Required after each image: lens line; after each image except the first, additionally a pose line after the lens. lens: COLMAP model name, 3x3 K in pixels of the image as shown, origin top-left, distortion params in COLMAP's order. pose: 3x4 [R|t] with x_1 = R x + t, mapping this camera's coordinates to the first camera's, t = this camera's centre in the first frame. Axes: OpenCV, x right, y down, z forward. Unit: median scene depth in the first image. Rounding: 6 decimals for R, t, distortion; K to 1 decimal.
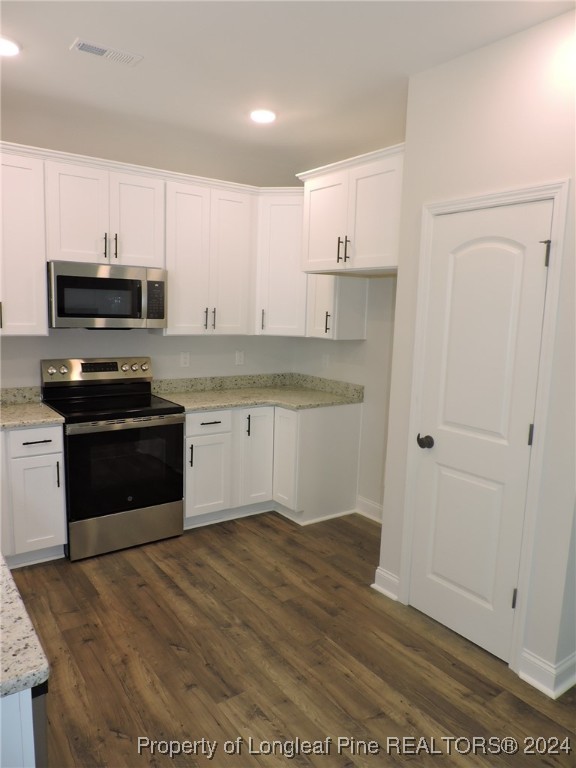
lens RADIAL K [[548.2, 0, 288.0], [0, 548.2, 384.0], [0, 0, 1]] dist [-0.020828, 0.001337]
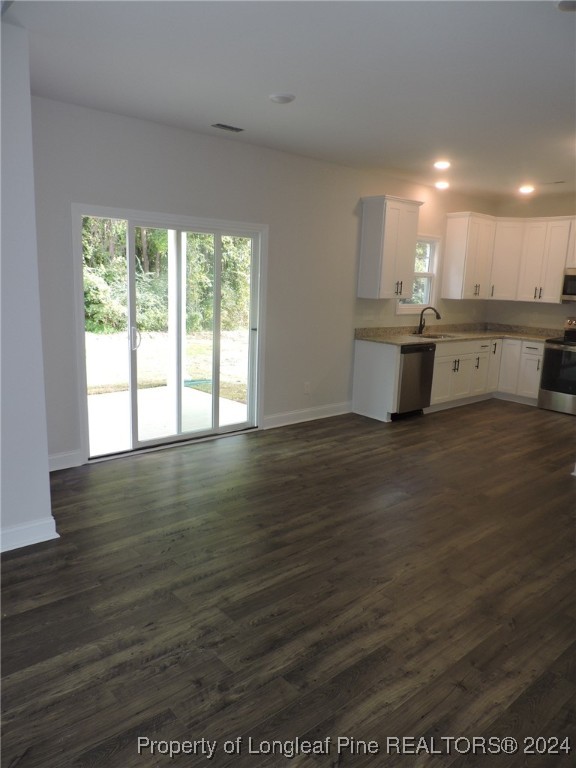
lens RADIAL K [[543.6, 0, 288.0], [0, 543.6, 384.0], [0, 0, 1]] dist [-0.014572, 0.004261]
pose [[0.094417, 0.165717, -0.981643, 1.599659], [-0.171570, 0.974003, 0.147925, 0.086666], [0.980637, 0.154454, 0.120395, -0.242169]]
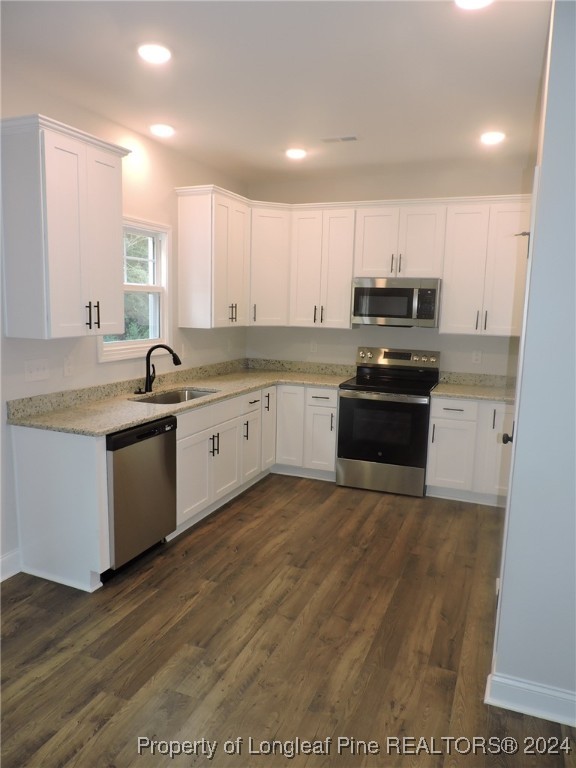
lens RADIAL K [[548.2, 0, 288.0], [0, 548.2, 384.0], [0, 0, 1]] dist [-0.020828, 0.001337]
pose [[0.530833, 0.106441, -0.840766, 0.725293], [-0.124260, 0.991135, 0.047024, 0.008015], [0.838317, 0.079512, 0.539353, 0.089604]]
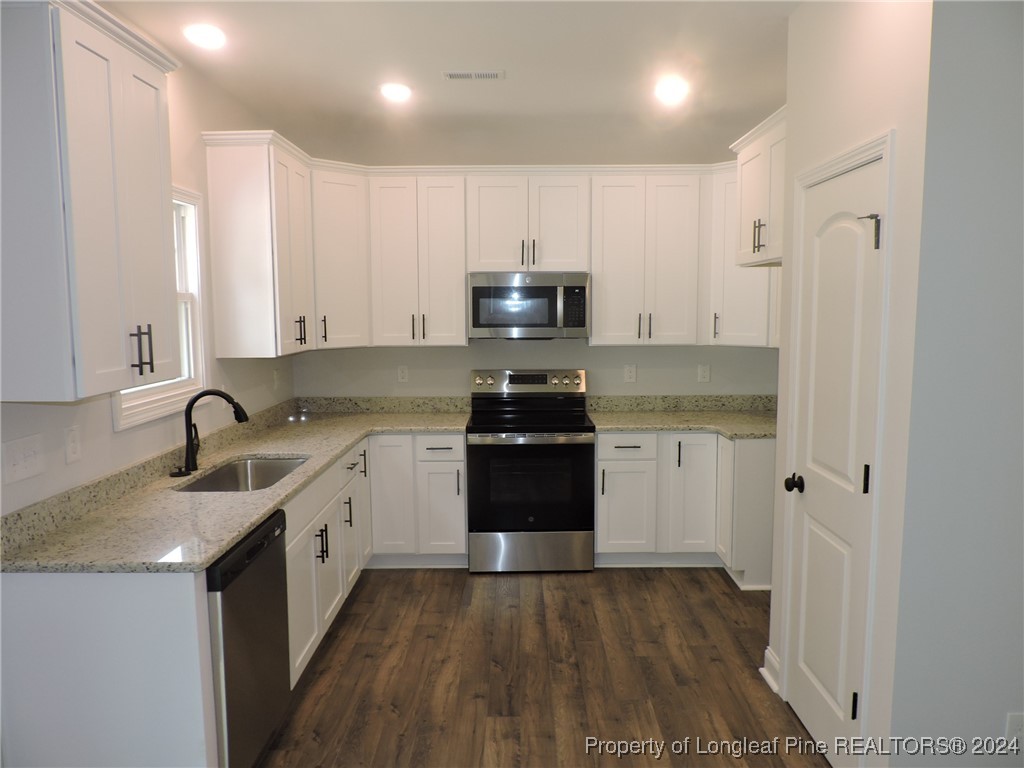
lens RADIAL K [[730.9, 0, 512.0], [0, 730.9, 384.0], [0, 0, 1]] dist [-0.020828, 0.001337]
pose [[0.807894, 0.027098, -0.588704, 0.438203], [-0.049196, 0.998557, -0.021549, 0.007037], [0.587271, 0.046371, 0.808061, -0.046023]]
